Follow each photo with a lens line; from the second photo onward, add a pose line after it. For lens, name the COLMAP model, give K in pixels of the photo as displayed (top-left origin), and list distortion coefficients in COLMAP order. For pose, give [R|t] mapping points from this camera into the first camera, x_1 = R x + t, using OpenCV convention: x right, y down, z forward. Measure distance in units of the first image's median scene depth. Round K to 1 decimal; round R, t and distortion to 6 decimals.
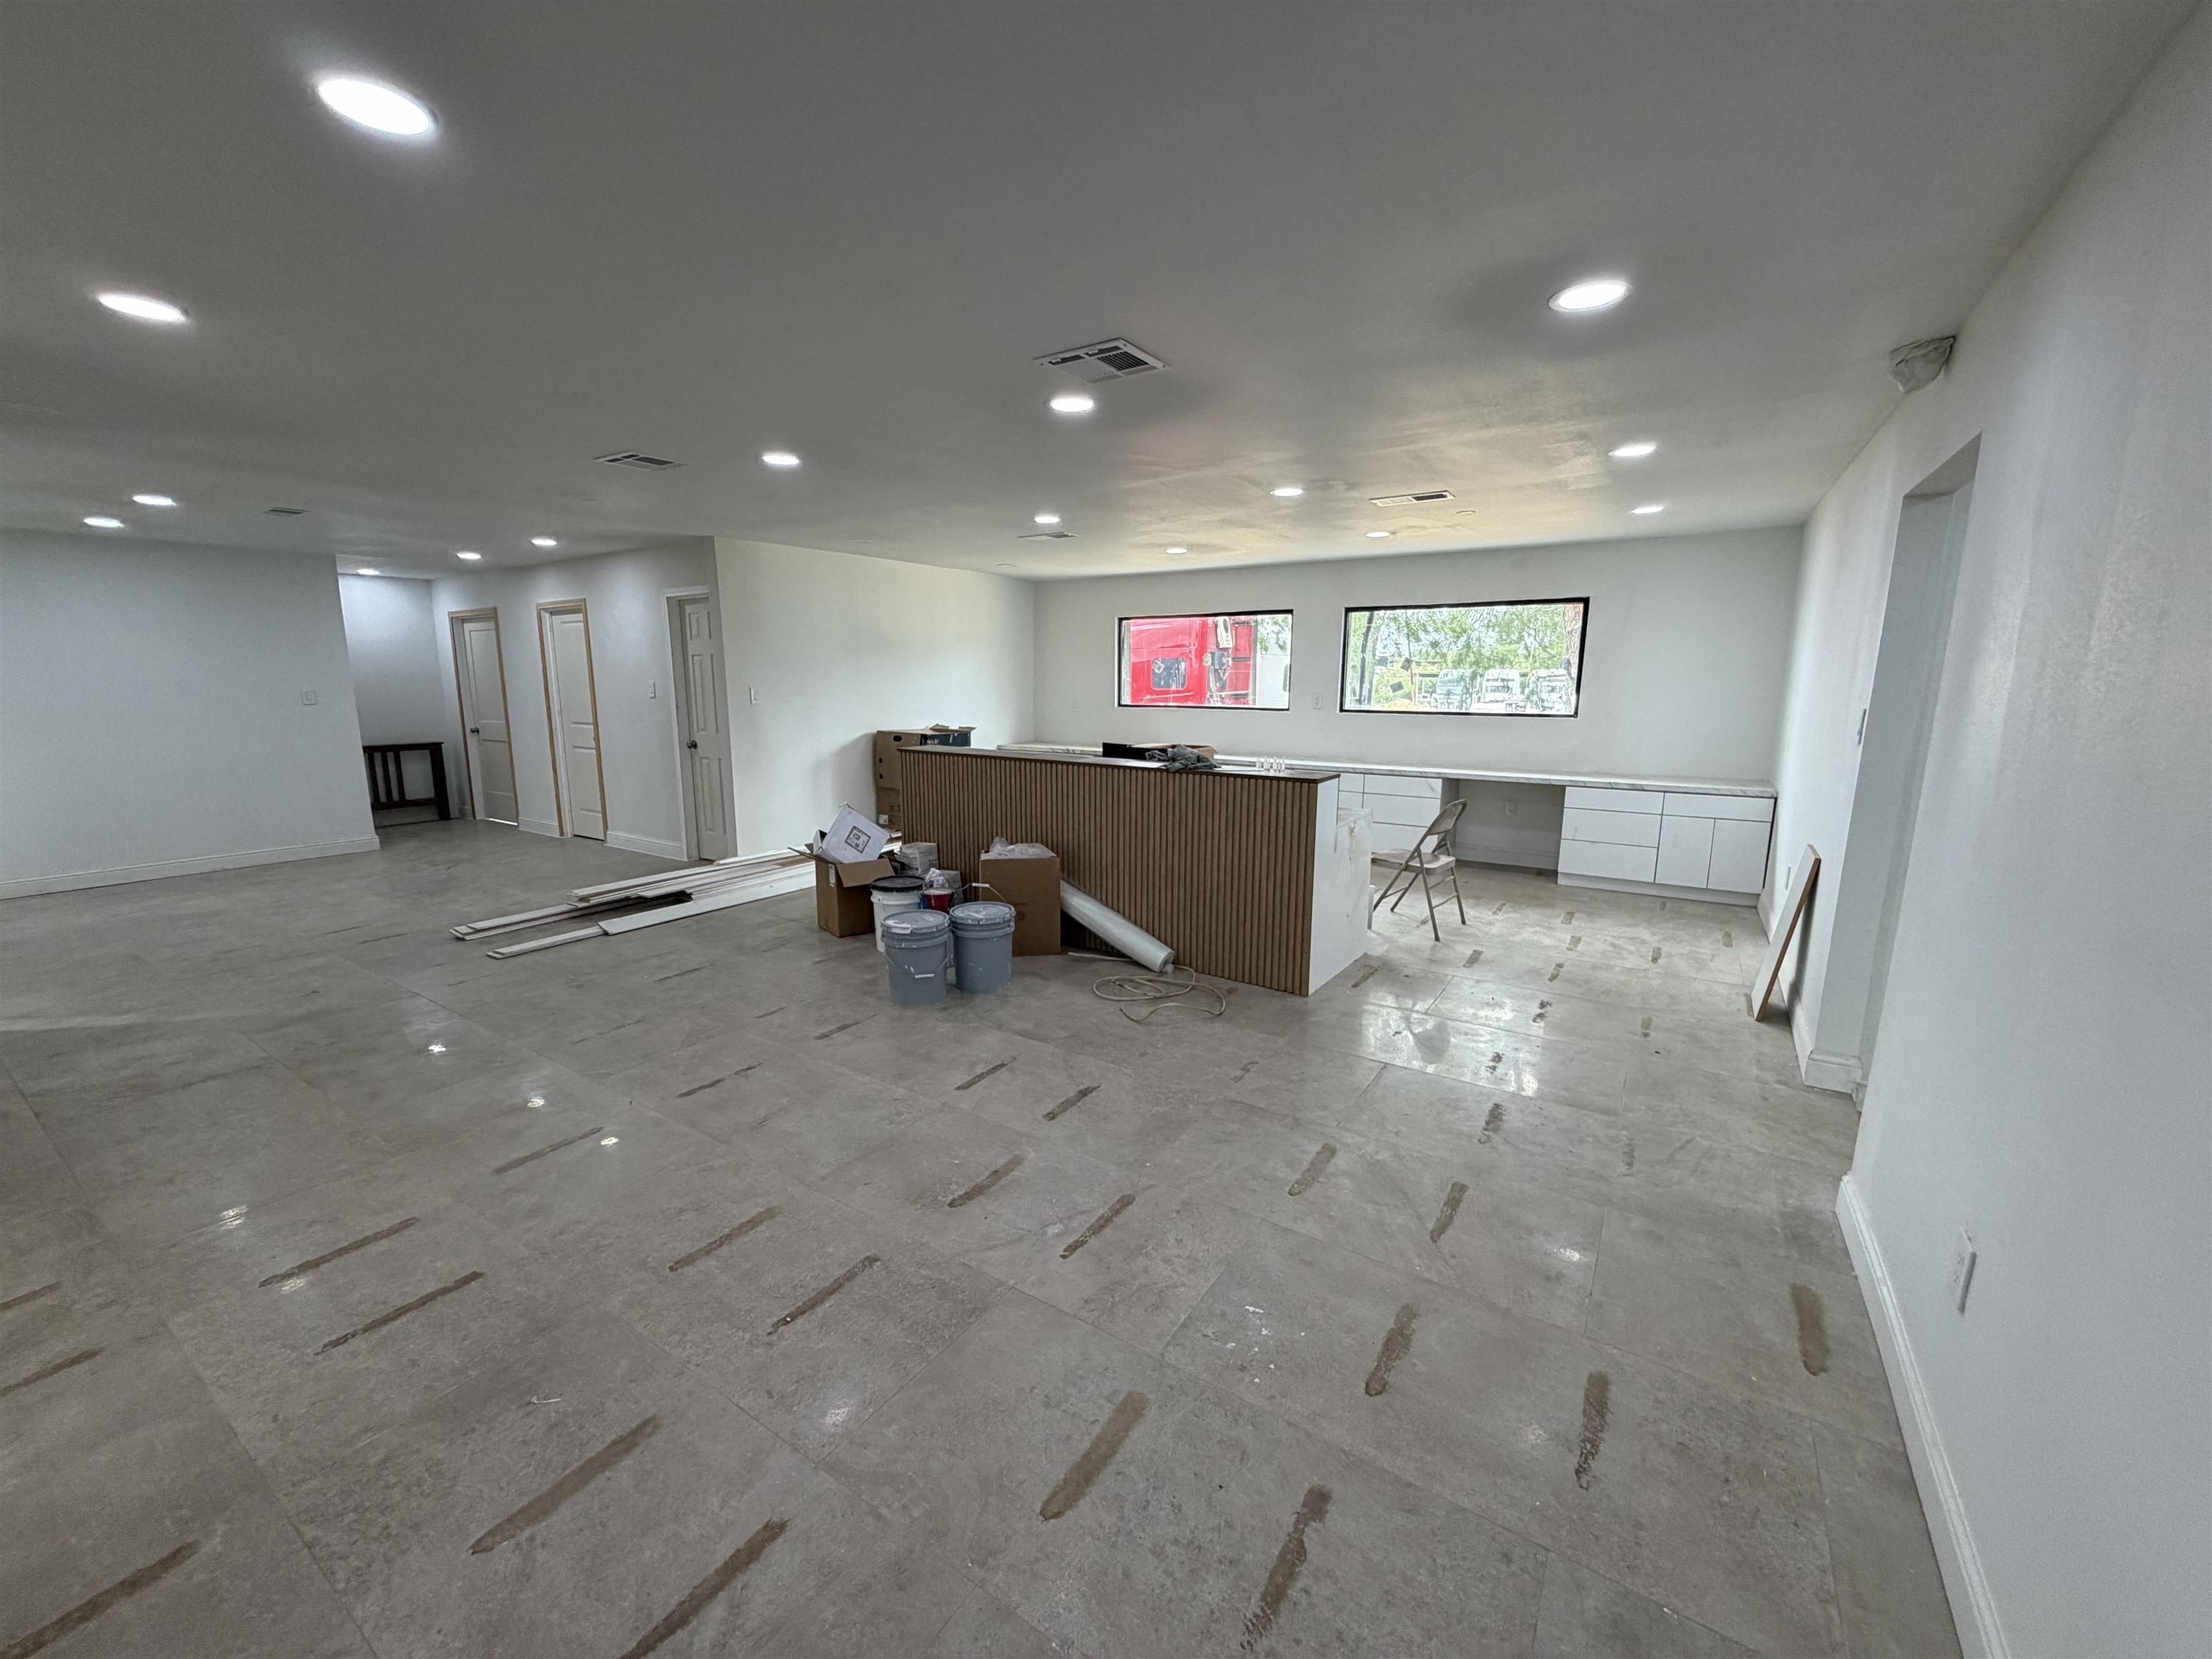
lens RADIAL K [[872.6, 0, 1106.0], [0, 872.6, 829.5], [0, 0, 1]] dist [-0.000044, 0.000176]
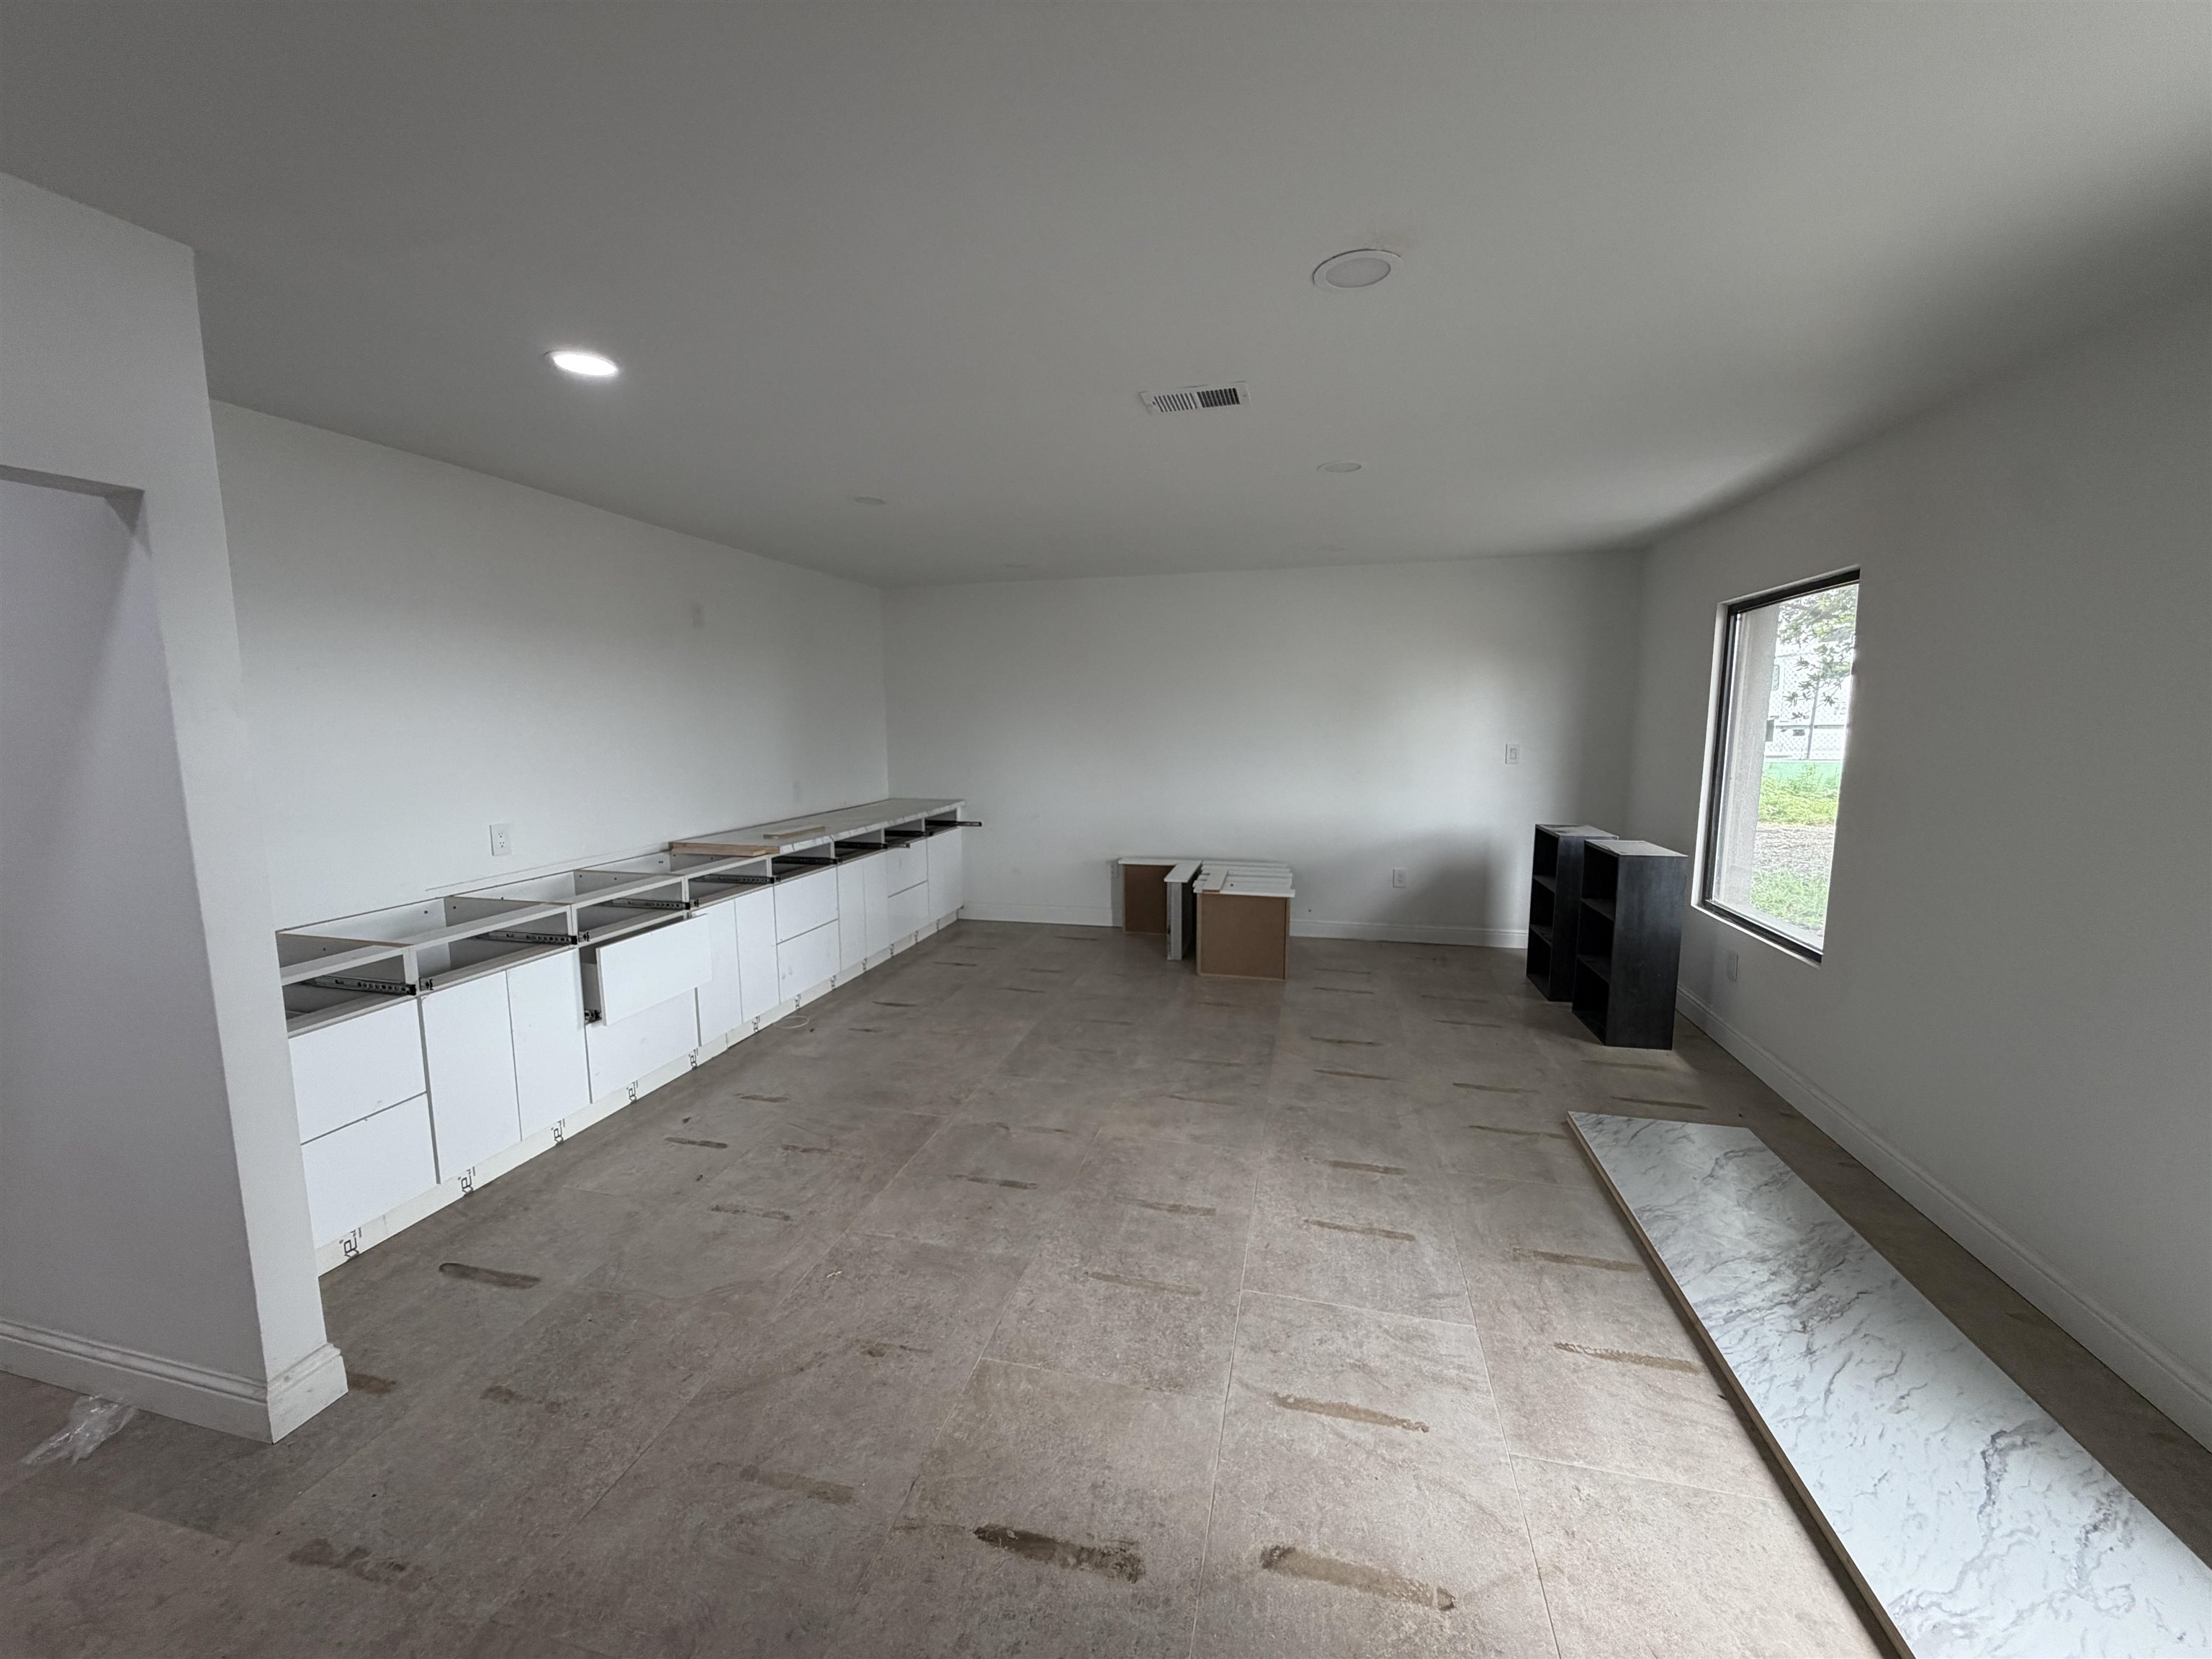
lens RADIAL K [[872.6, 0, 1106.0], [0, 872.6, 829.5], [0, 0, 1]] dist [-0.000044, 0.000176]
pose [[0.326572, 0.101044, -0.939756, 0.804119], [-0.155509, 0.986464, 0.052025, -0.116163], [0.932292, 0.129151, 0.337865, 0.614350]]
